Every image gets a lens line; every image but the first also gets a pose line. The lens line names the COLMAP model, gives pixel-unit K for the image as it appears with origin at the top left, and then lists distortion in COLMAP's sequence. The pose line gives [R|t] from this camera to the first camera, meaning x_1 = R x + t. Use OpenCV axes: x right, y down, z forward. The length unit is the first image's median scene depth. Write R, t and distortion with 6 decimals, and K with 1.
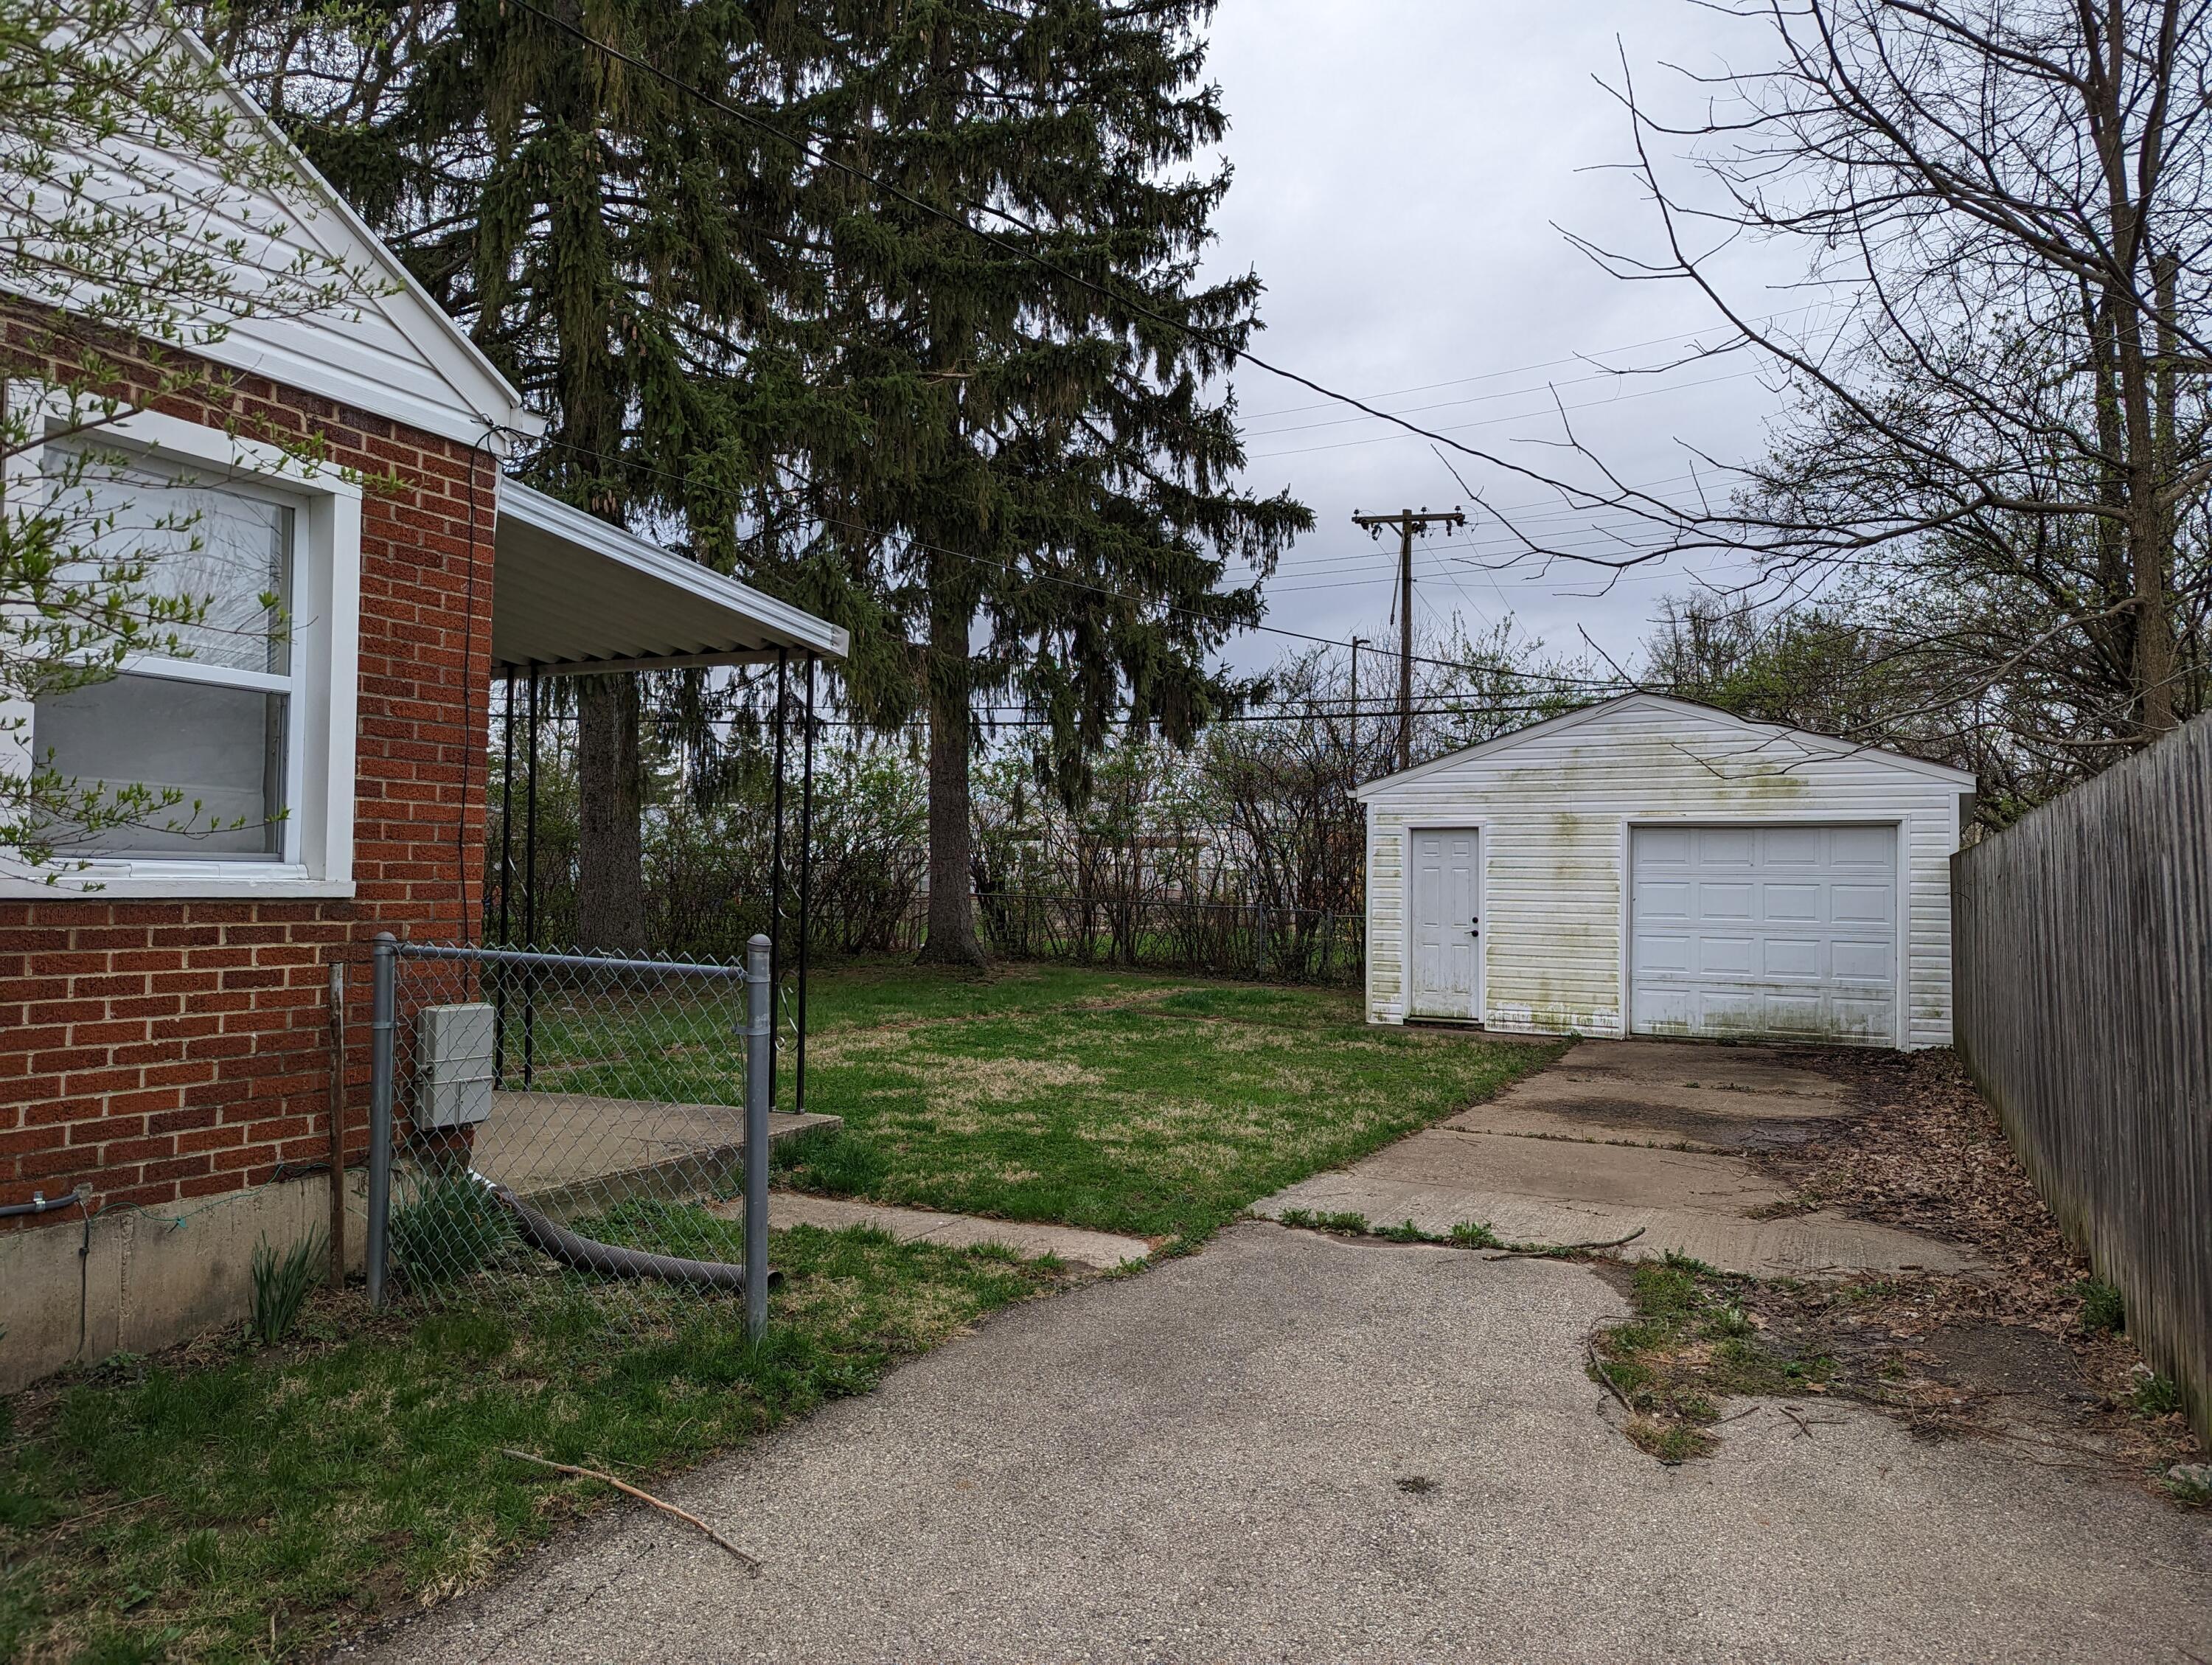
lens RADIAL K [[1555.2, 0, 1112.8], [0, 1555.2, 830.3], [0, 0, 1]] dist [0.032273, -0.010815]
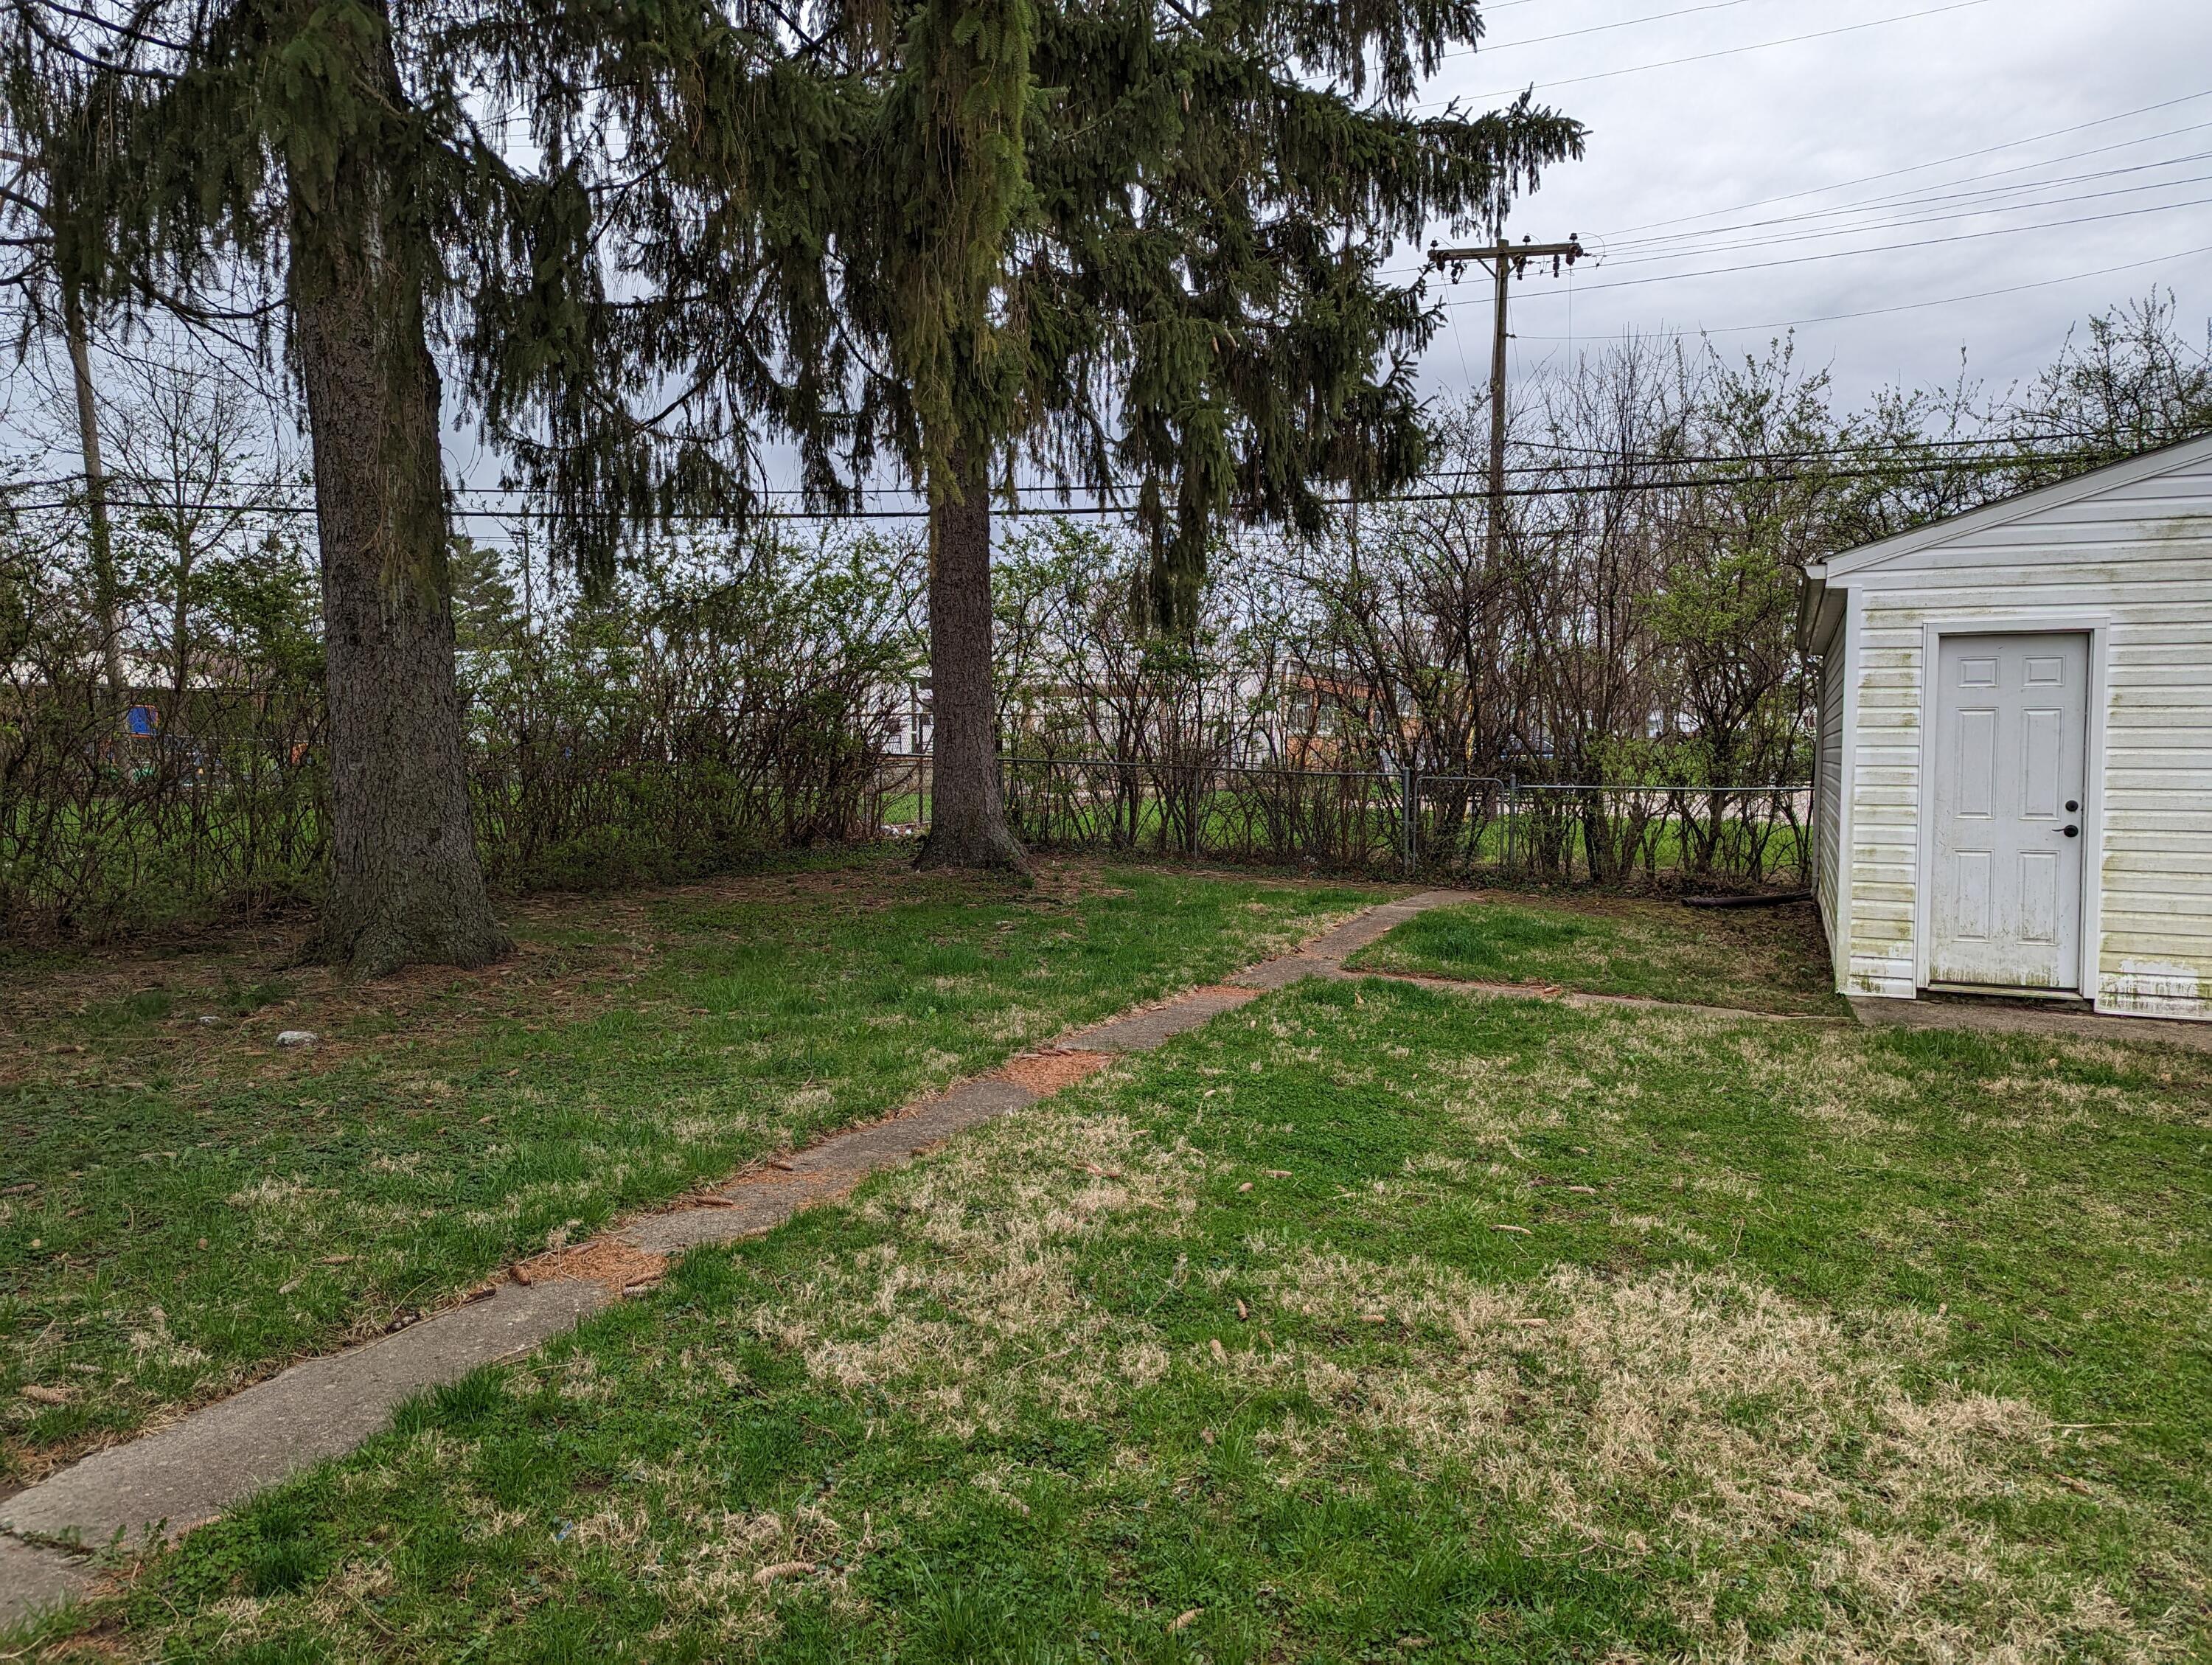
lens RADIAL K [[1555.2, 0, 1095.7], [0, 1555.2, 830.4], [0, 0, 1]] dist [0.032273, -0.010815]
pose [[0.996852, -0.010470, 0.078589, -0.109252], [0.003169, 0.995712, 0.092458, 0.011629], [-0.079220, -0.091918, 0.992610, 0.378169]]
